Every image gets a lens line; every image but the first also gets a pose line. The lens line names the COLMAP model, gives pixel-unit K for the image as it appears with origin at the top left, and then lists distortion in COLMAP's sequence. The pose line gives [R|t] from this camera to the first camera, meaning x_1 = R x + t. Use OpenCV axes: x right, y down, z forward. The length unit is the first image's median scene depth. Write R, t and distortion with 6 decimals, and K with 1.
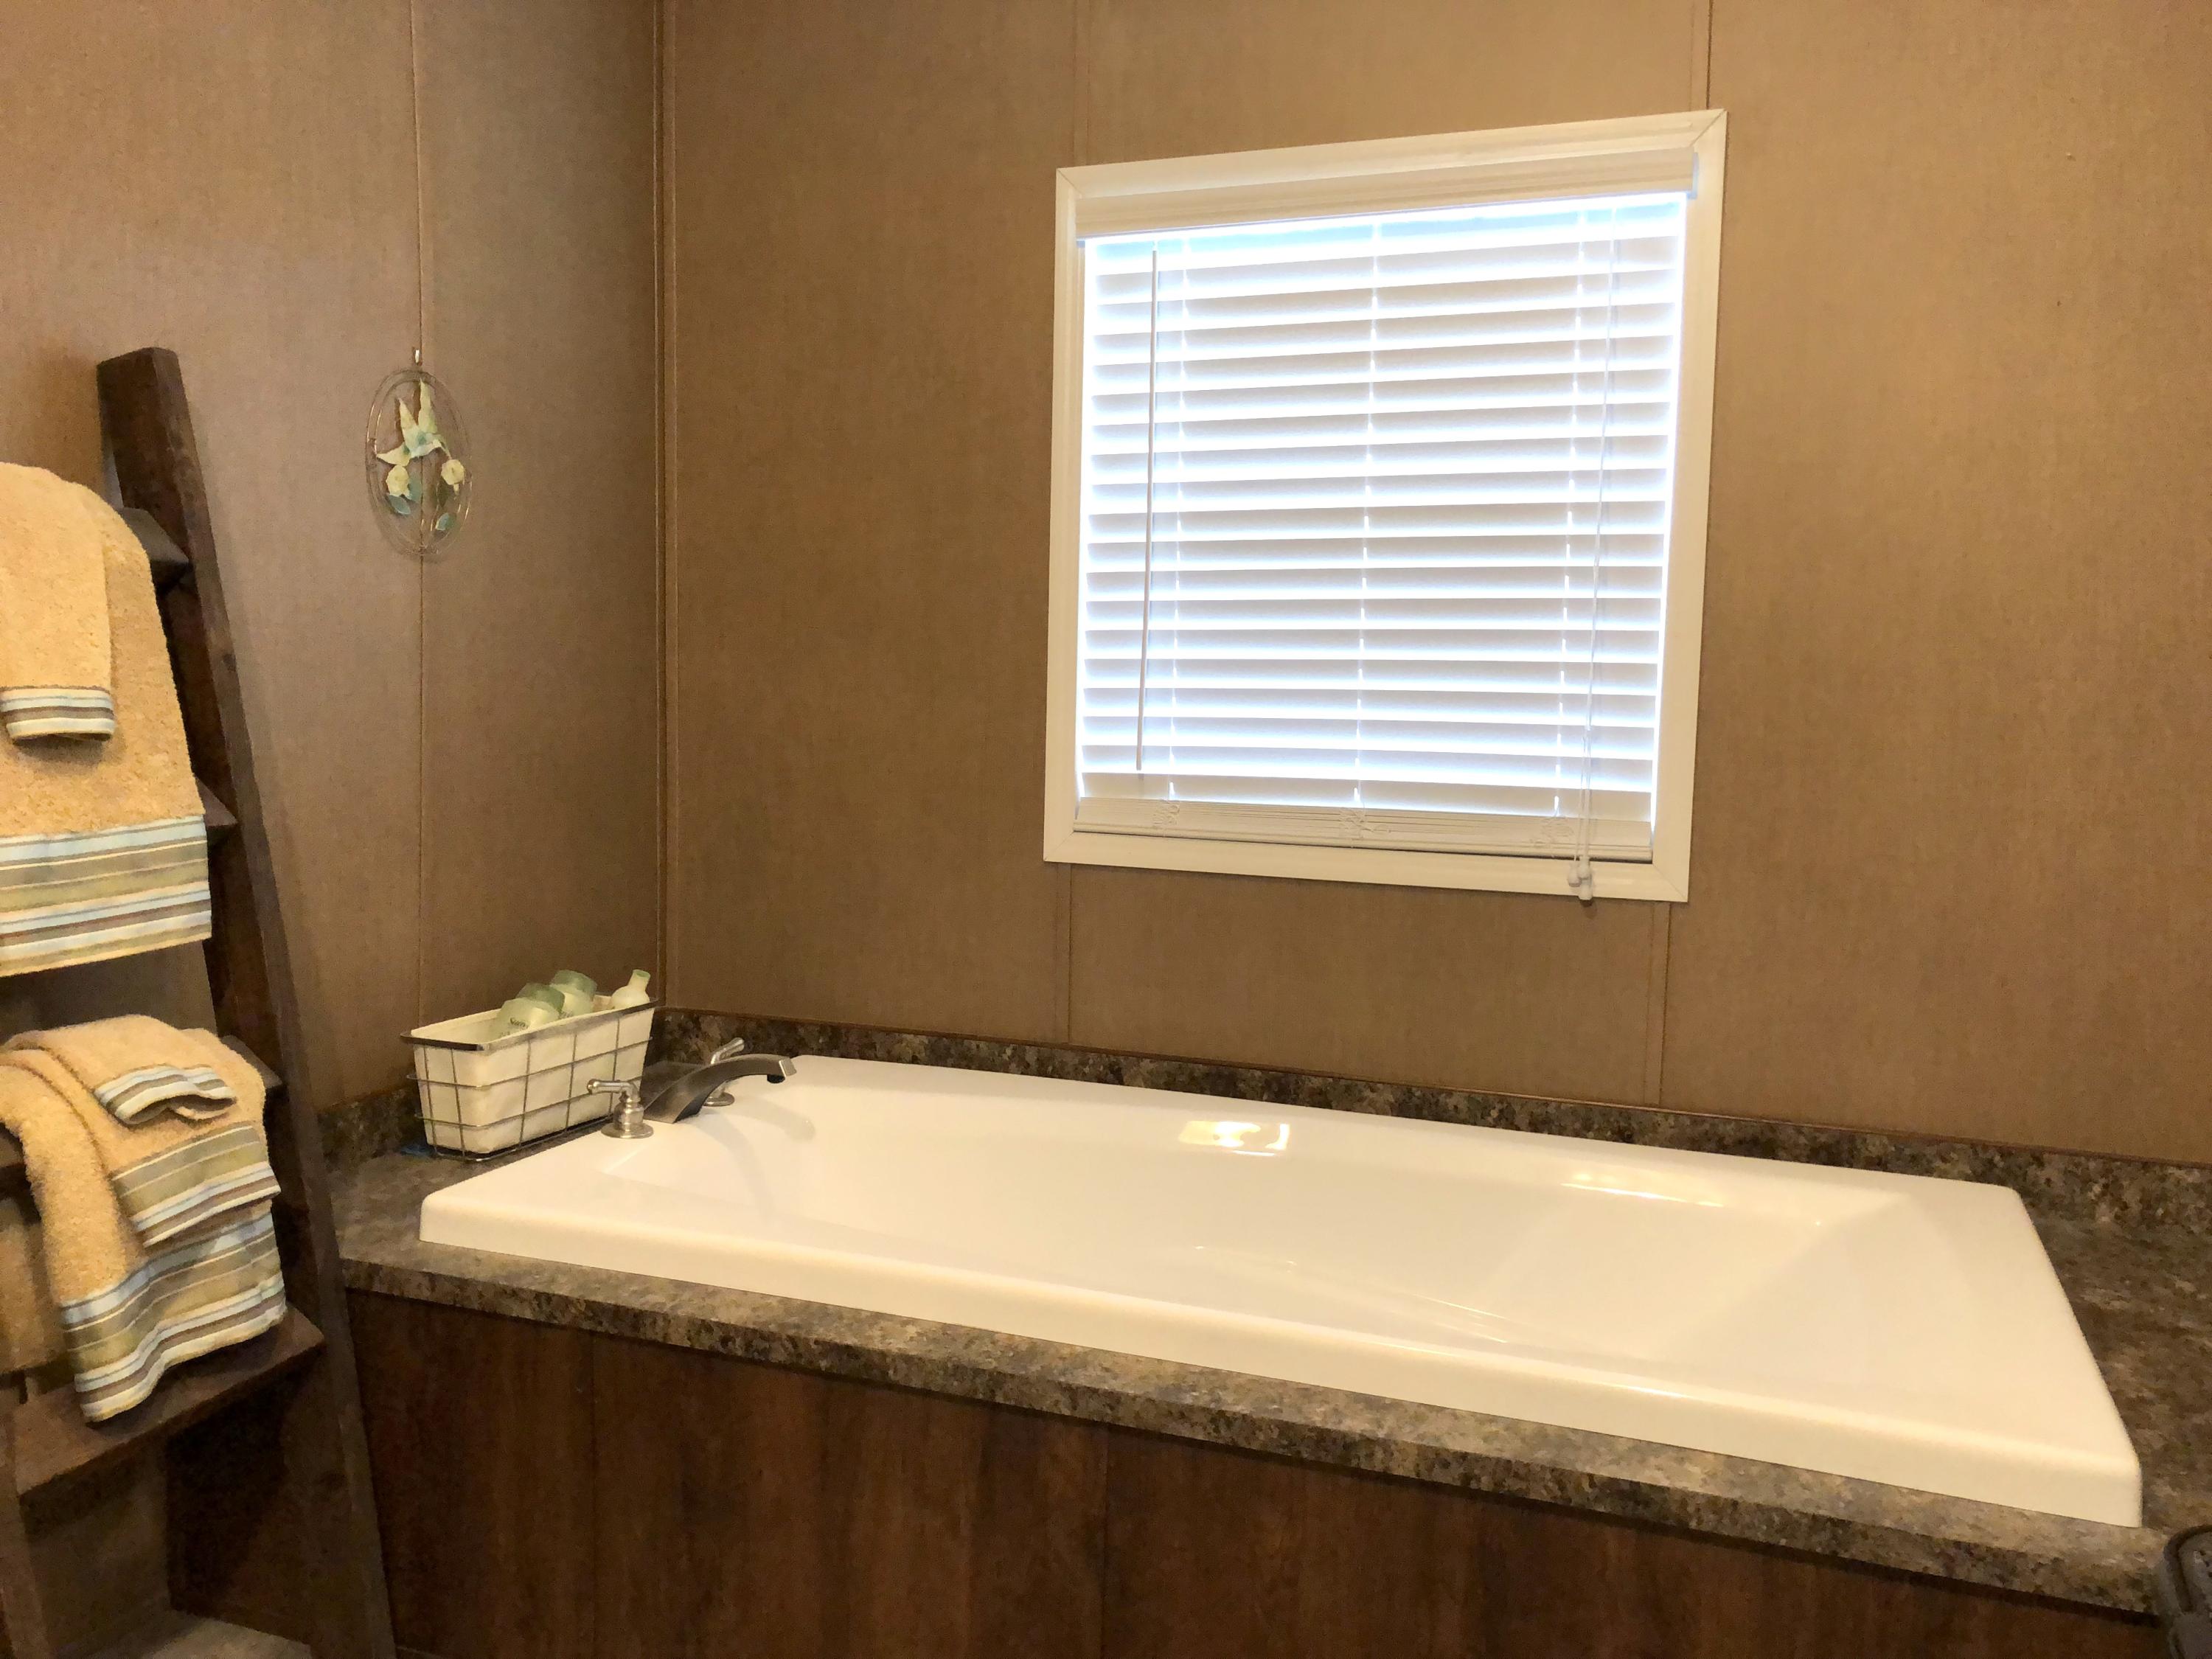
lens RADIAL K [[1825.6, 0, 1102.7], [0, 1825.6, 826.1], [0, 0, 1]] dist [0.012890, -0.001793]
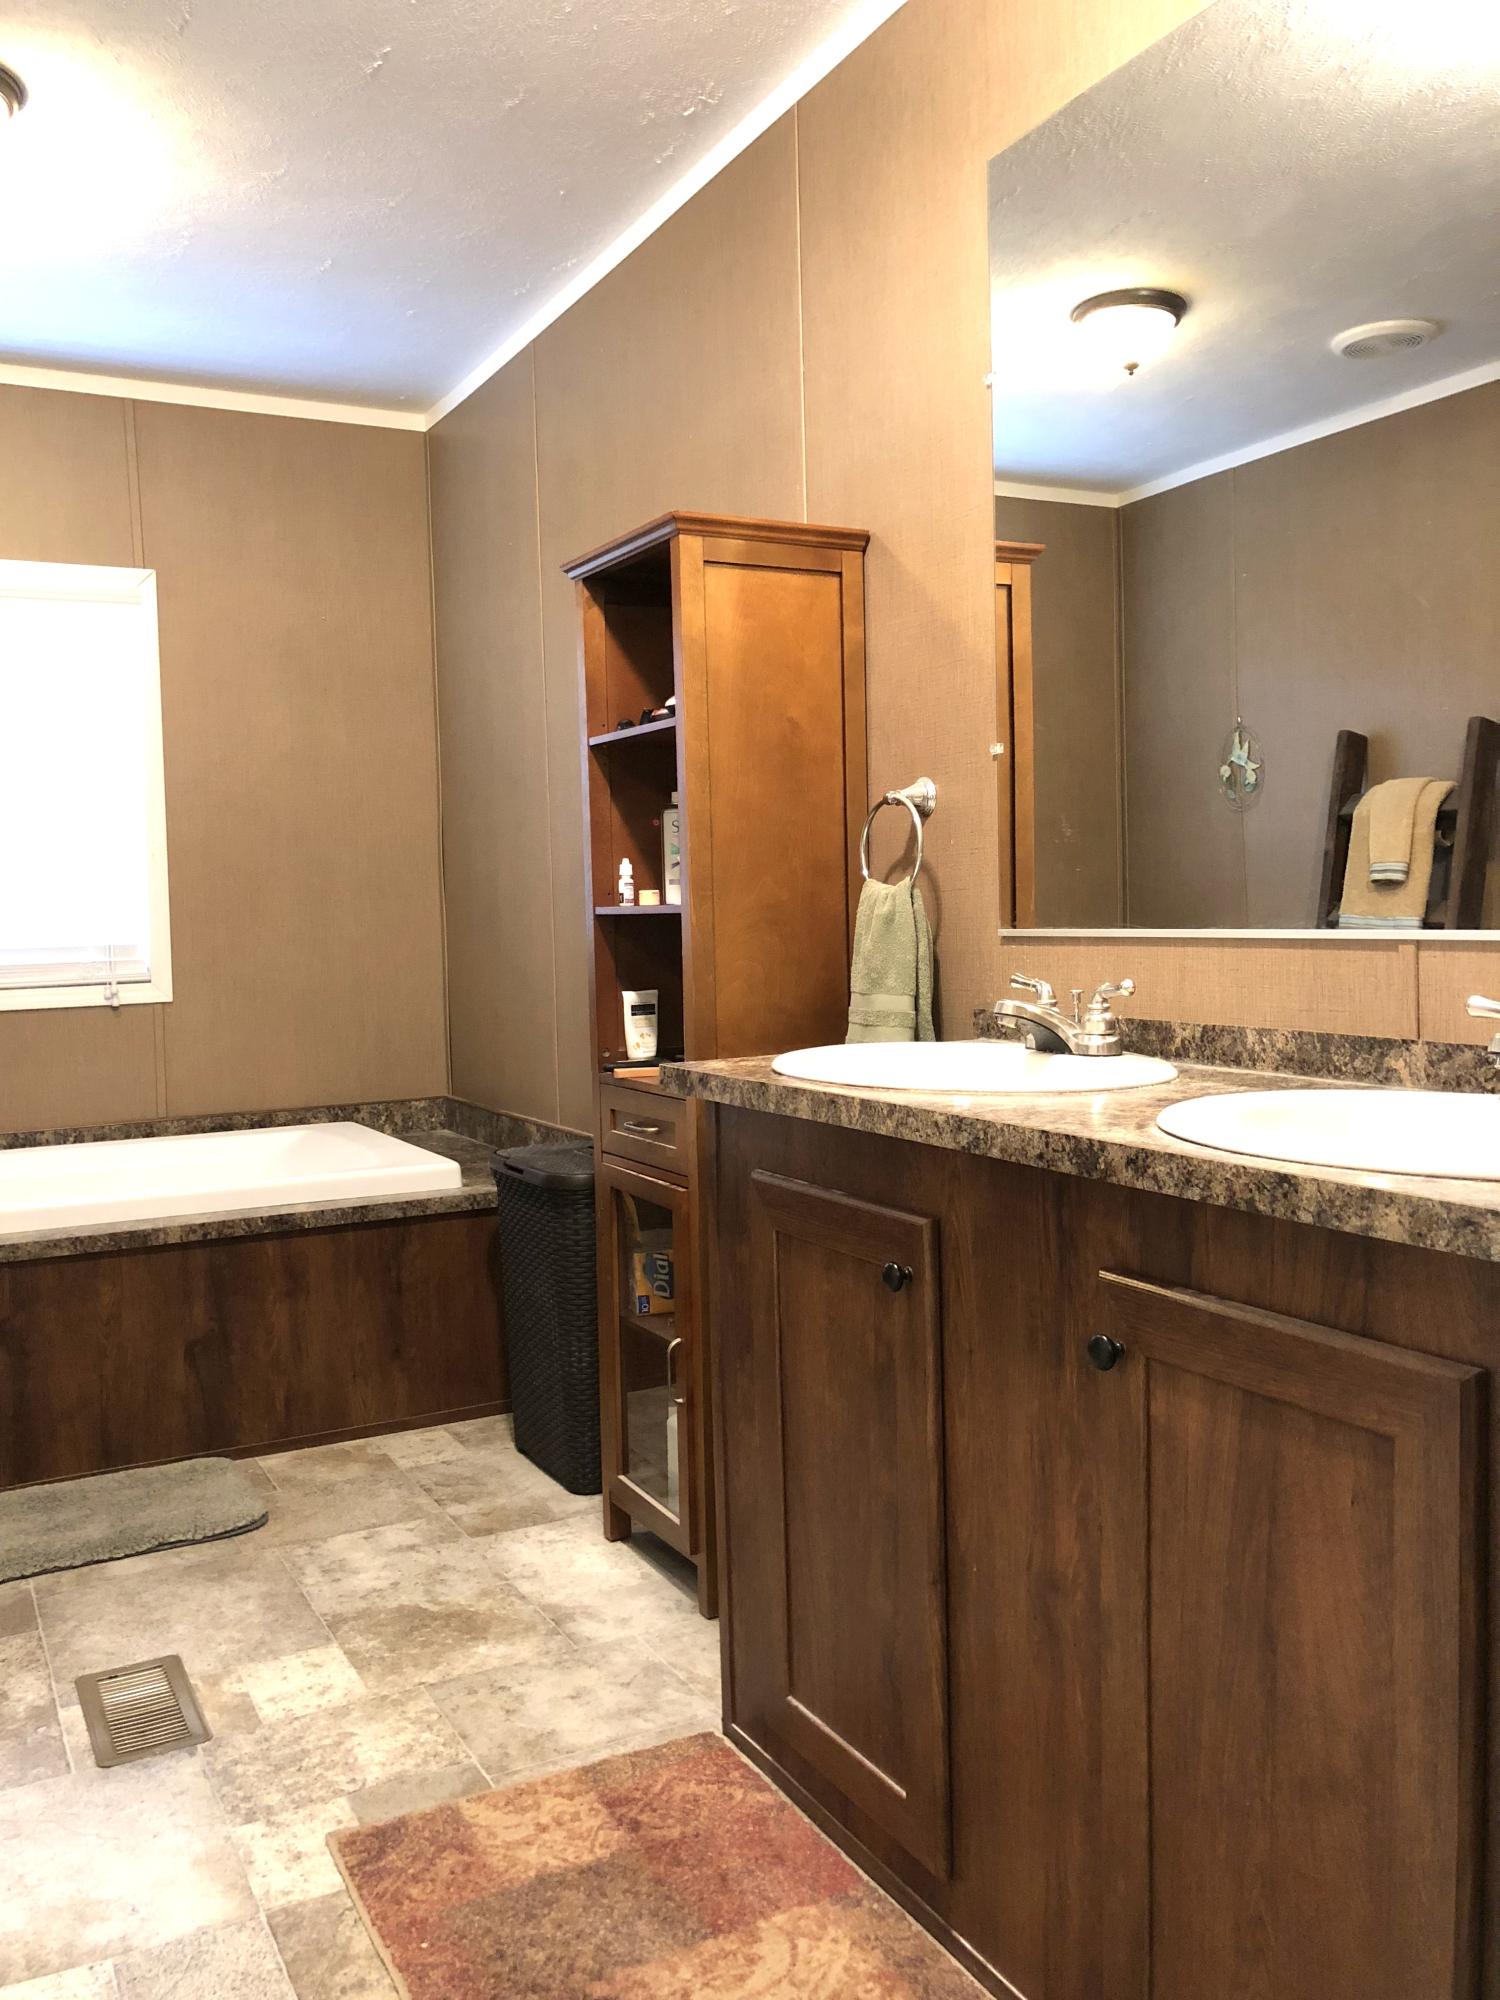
lens RADIAL K [[1650.6, 0, 749.3], [0, 1650.6, 1000.8], [0, 0, 1]] dist [0.012890, -0.001793]
pose [[0.661755, -0.081360, 0.745293, -0.751838], [0.106806, 0.994186, 0.013696, 0.113849], [-0.742073, 0.070538, 0.666597, -0.744254]]
